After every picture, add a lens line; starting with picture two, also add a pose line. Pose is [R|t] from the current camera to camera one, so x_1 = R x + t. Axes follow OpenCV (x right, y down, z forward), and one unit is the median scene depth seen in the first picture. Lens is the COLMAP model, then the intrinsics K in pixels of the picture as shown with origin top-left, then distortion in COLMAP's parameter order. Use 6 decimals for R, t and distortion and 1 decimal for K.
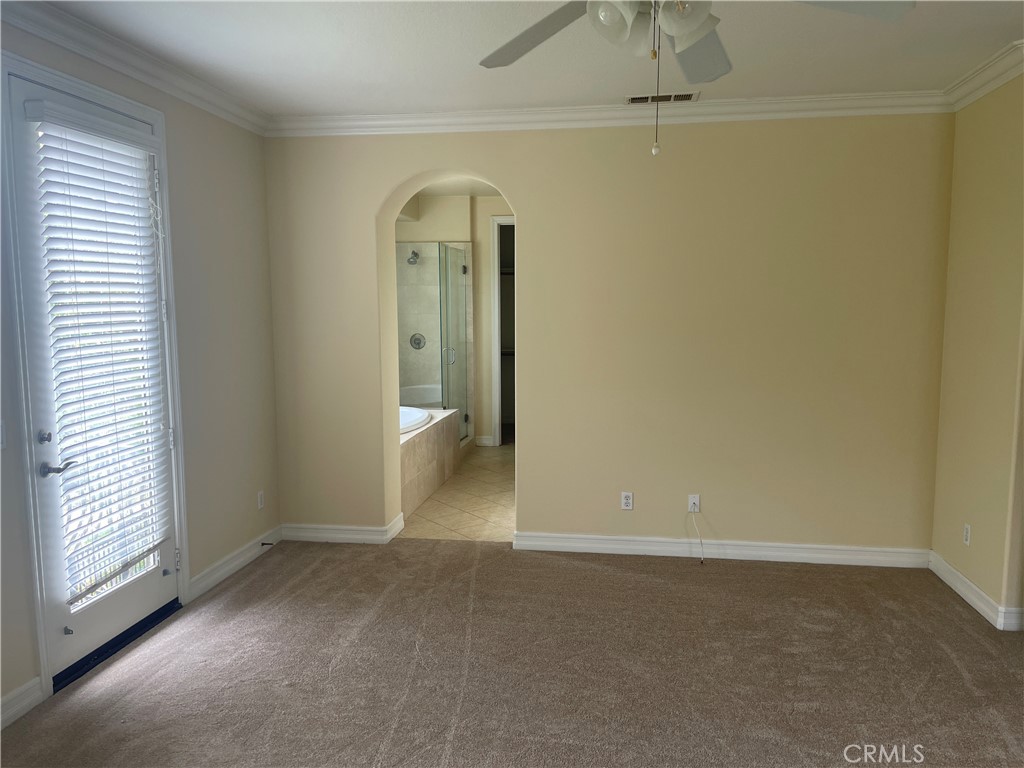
lens RADIAL K [[779.7, 0, 517.8], [0, 779.7, 388.5], [0, 0, 1]] dist [0.072867, -0.102540]
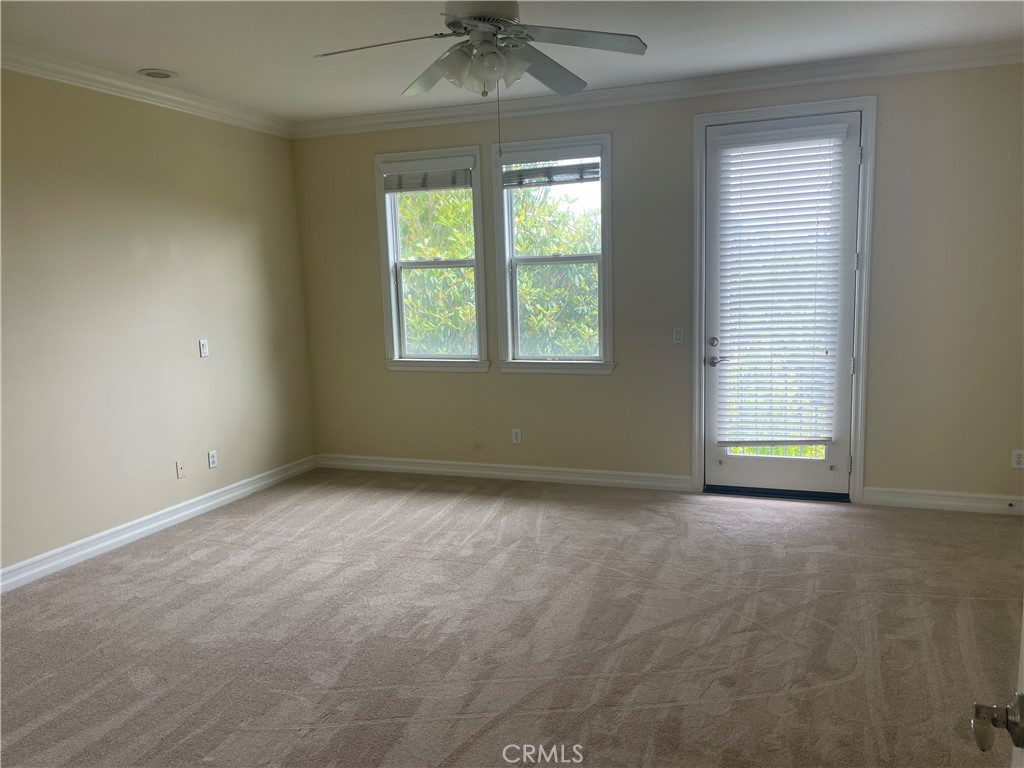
lens RADIAL K [[779.7, 0, 517.8], [0, 779.7, 388.5], [0, 0, 1]] dist [0.072867, -0.102540]
pose [[-0.211039, 0.145345, -0.966611, 0.918324], [-0.076184, 0.983429, 0.164507, -0.067941], [0.974504, 0.108358, -0.196469, 0.773141]]
